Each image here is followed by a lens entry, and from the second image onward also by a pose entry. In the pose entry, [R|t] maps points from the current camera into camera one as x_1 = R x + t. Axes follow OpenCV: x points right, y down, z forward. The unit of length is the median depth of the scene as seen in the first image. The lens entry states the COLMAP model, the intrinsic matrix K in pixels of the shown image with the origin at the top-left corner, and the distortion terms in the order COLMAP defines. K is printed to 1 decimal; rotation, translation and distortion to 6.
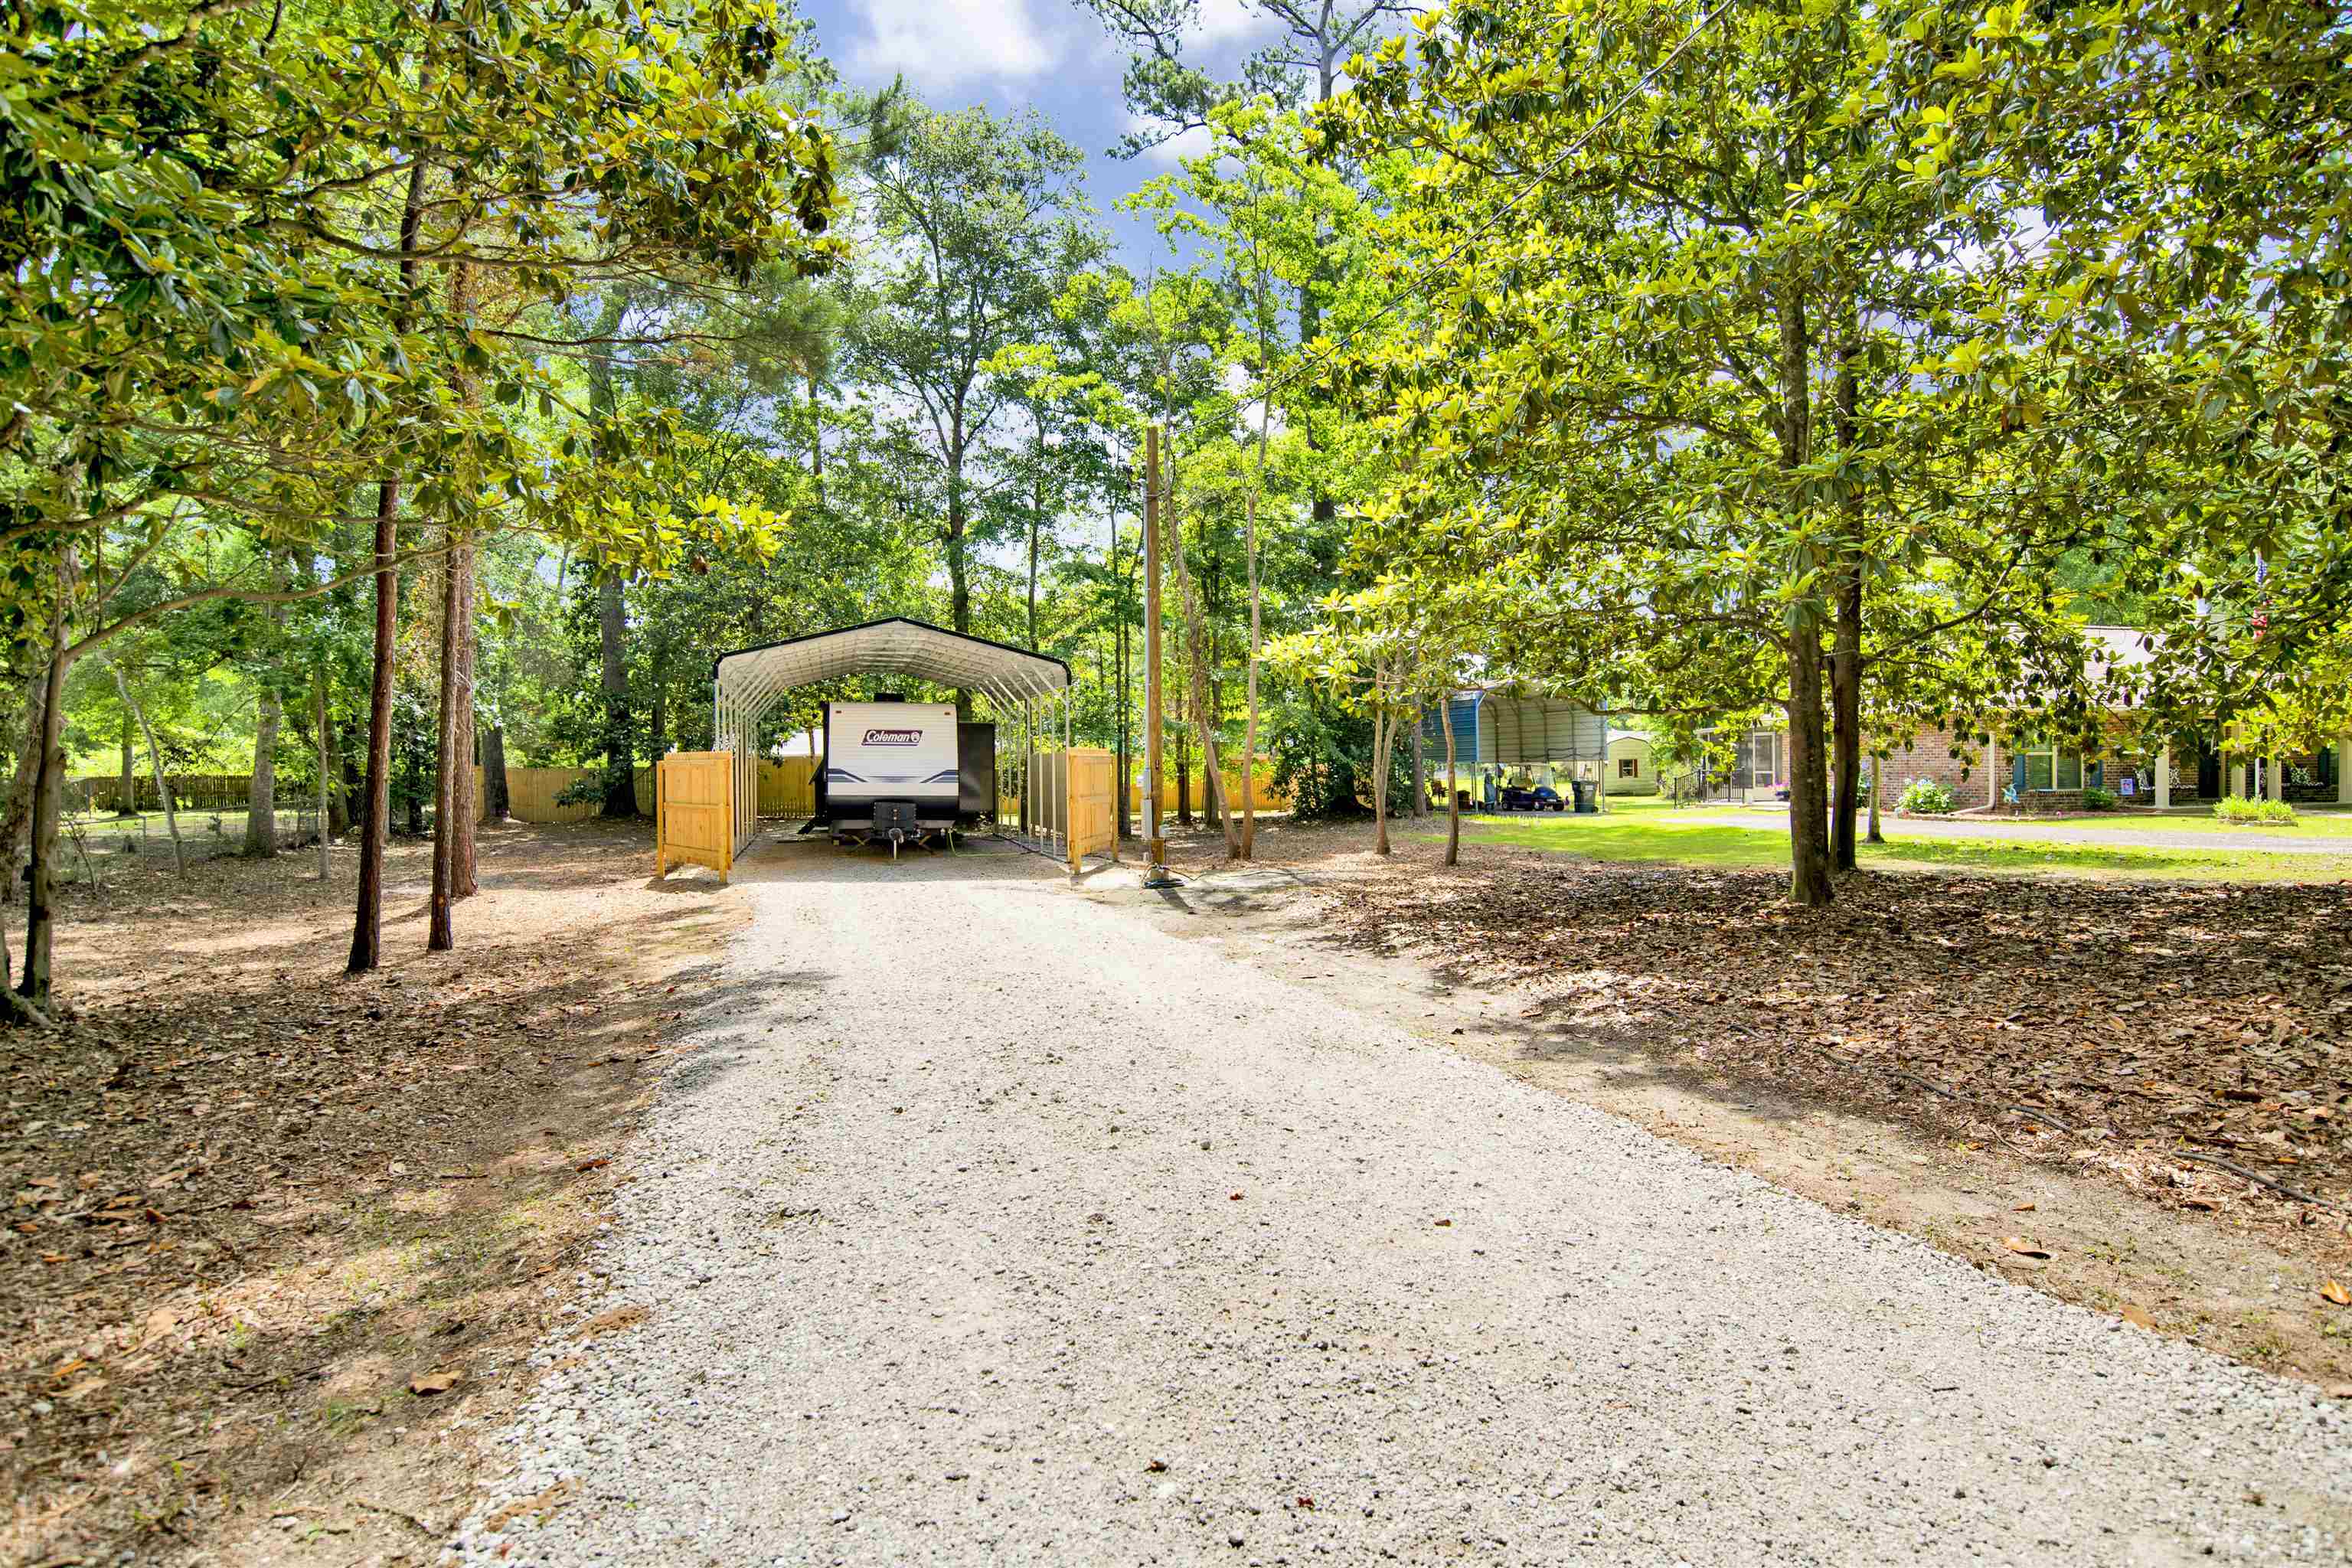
lens RADIAL K [[1229.6, 0, 1184.5], [0, 1229.6, 776.2], [0, 0, 1]] dist [-0.069713, 0.025393]
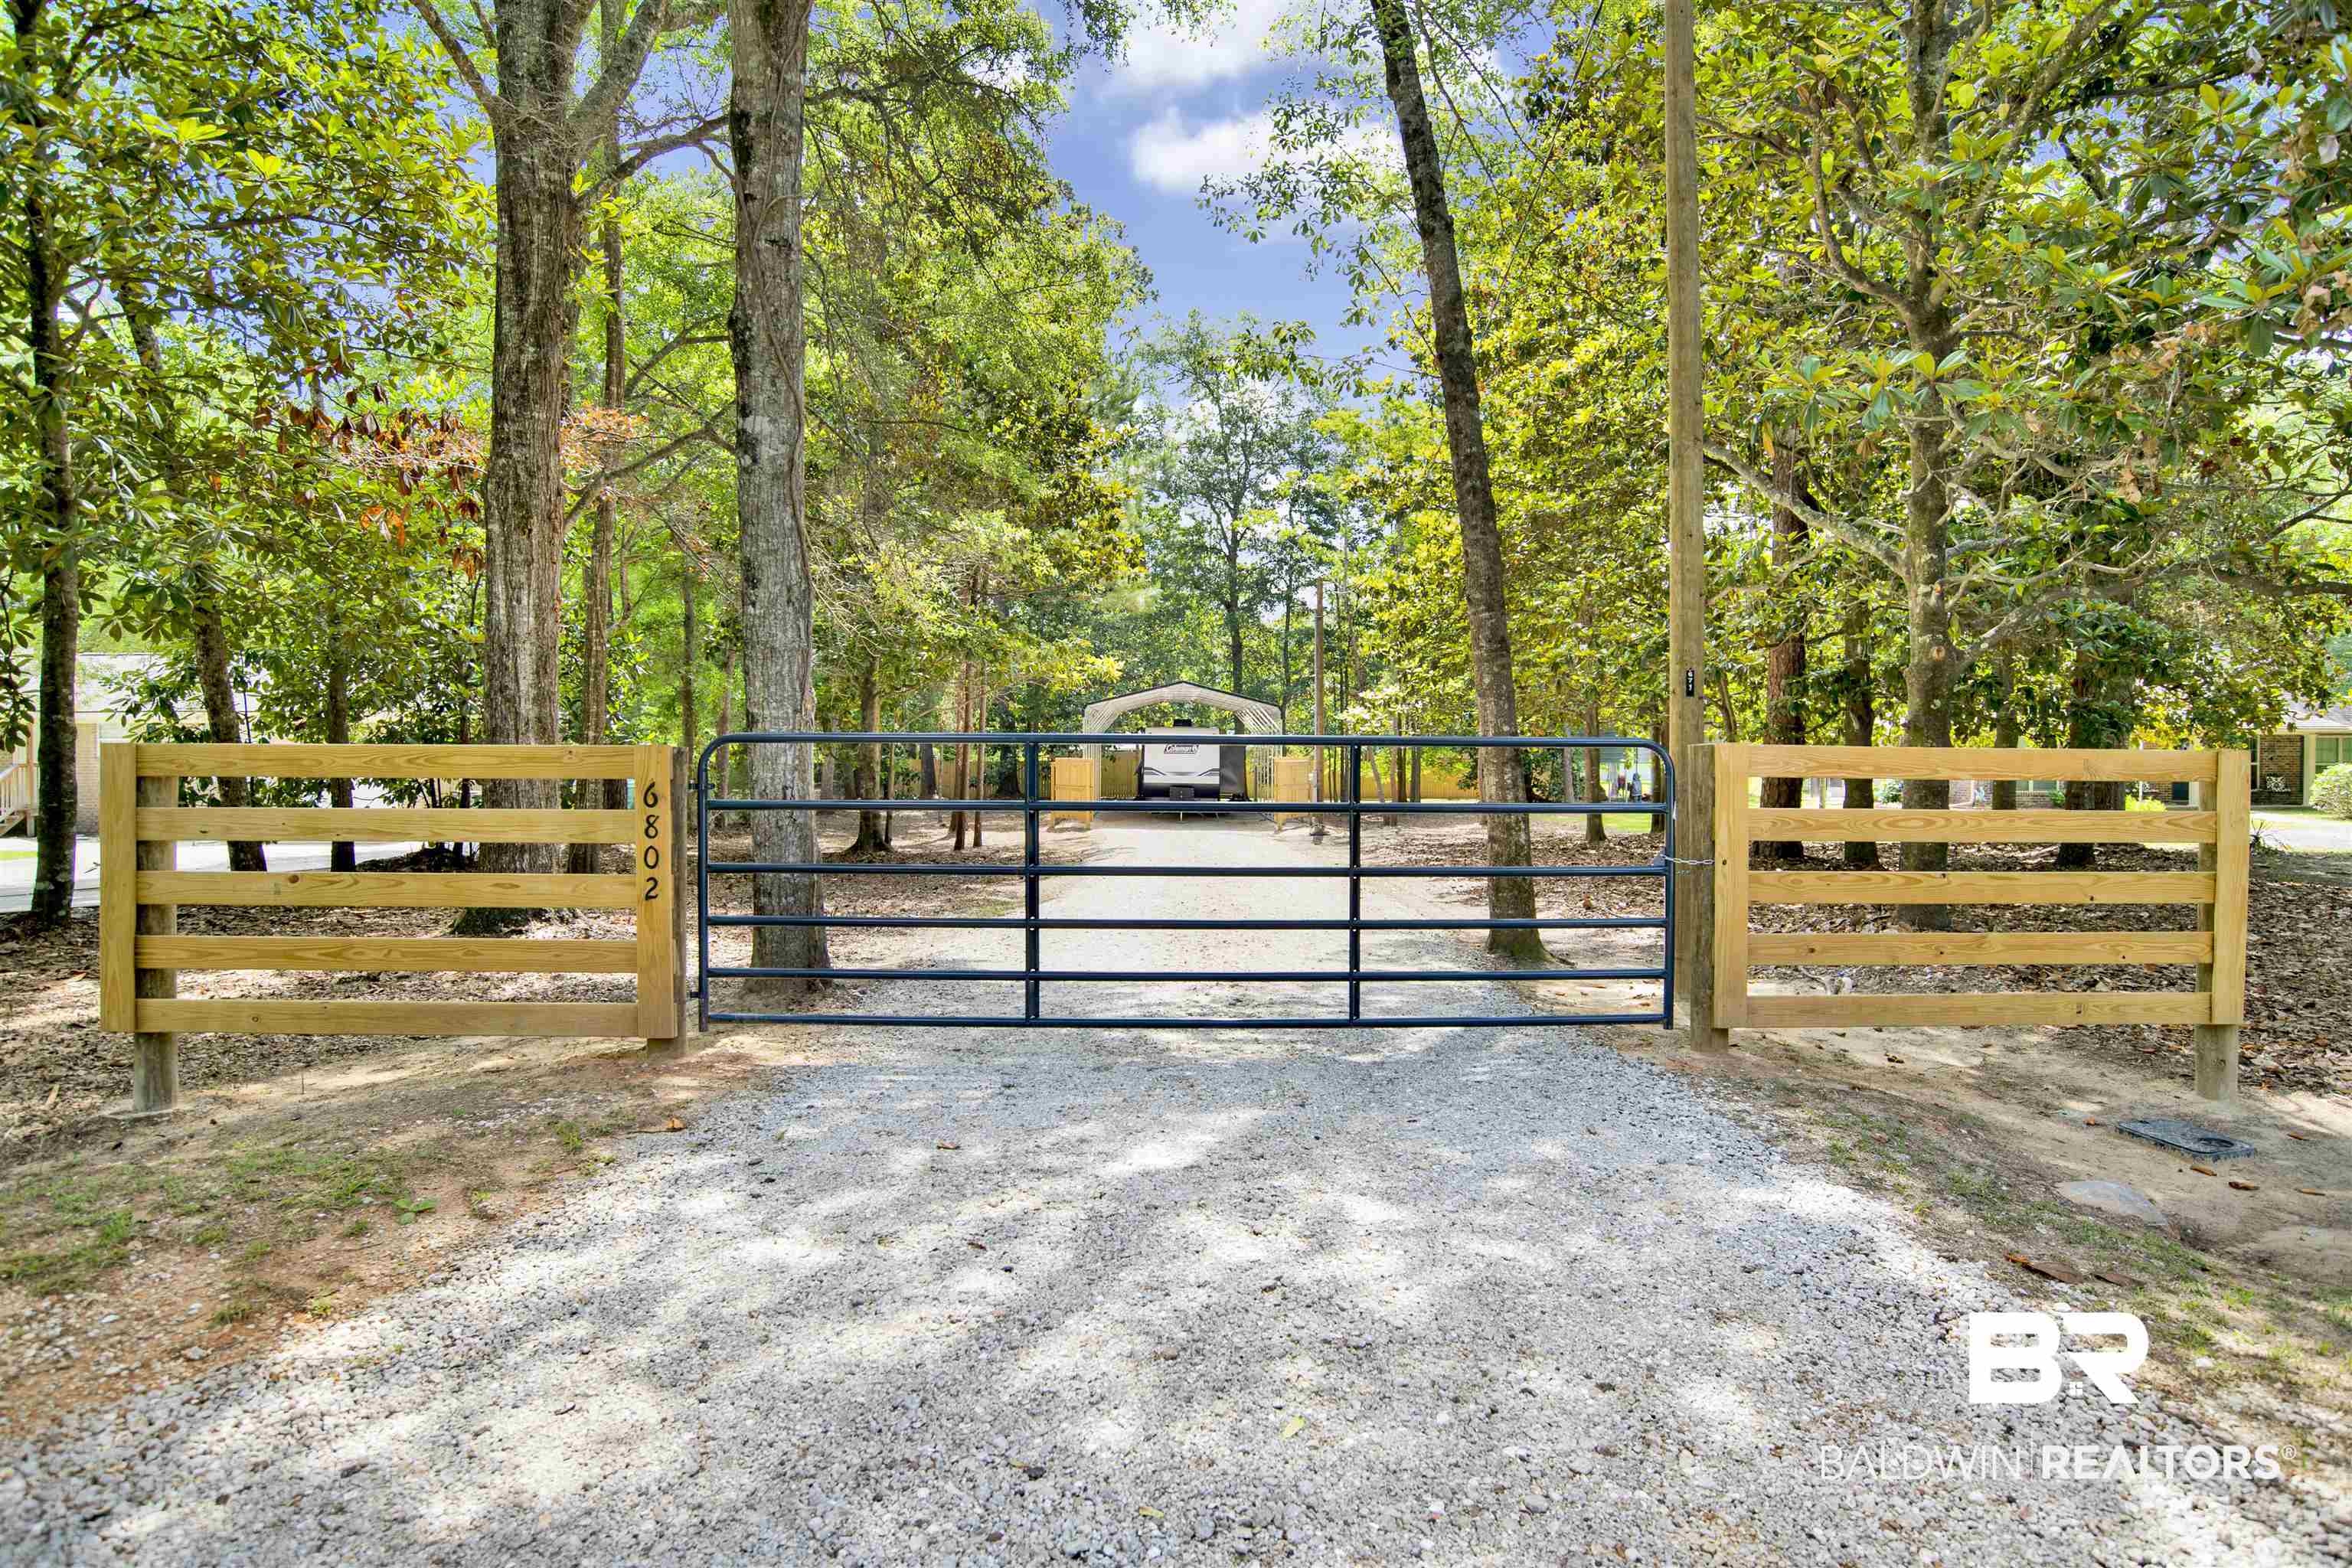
lens RADIAL K [[1229.6, 0, 1184.5], [0, 1229.6, 776.2], [0, 0, 1]] dist [-0.069713, 0.025393]
pose [[0.966486, 0.010850, -0.256491, 0.189604], [-0.008894, 0.999922, 0.008785, -0.008323], [0.256566, -0.006210, 0.966507, -0.600555]]
